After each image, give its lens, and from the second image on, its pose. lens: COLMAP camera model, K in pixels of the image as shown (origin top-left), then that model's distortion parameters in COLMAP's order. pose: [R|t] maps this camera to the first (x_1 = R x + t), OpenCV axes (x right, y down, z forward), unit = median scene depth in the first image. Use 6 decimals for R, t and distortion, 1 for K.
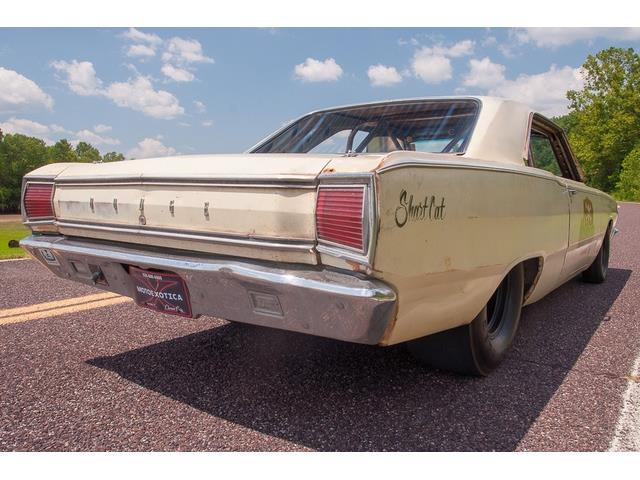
lens RADIAL K [[514.3, 0, 315.9], [0, 514.3, 236.6], [0, 0, 1]] dist [-0.044674, -0.002674]
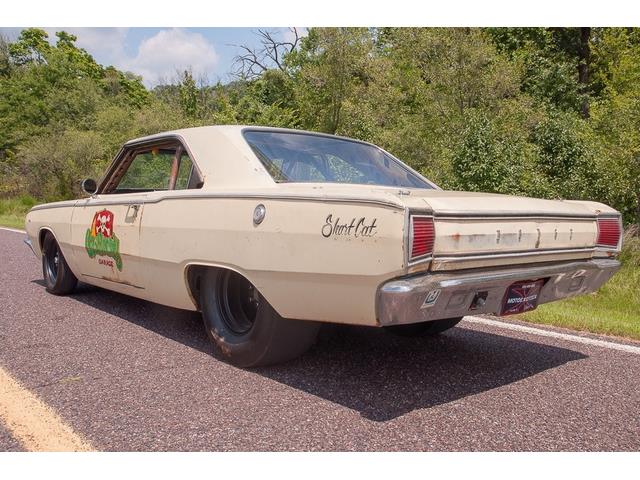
lens RADIAL K [[609.1, 0, 329.7], [0, 609.1, 230.5], [0, 0, 1]] dist [-0.020771, 0.000000]
pose [[0.237081, -0.044778, 0.970457, -1.961543], [0.073499, 0.996901, 0.028042, -0.149762], [-0.968706, 0.064680, 0.239637, 1.095772]]
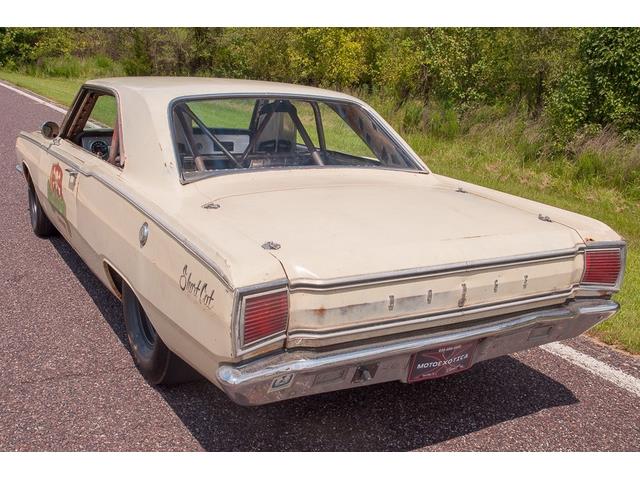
lens RADIAL K [[704.7, 0, 326.9], [0, 704.7, 238.6], [0, 0, 1]] dist [0.034382, 0.000000]
pose [[0.434600, -0.229768, 0.870821, -1.666875], [0.046379, 0.971336, 0.233143, -0.505690], [-0.899429, -0.060937, 0.432799, 0.587508]]
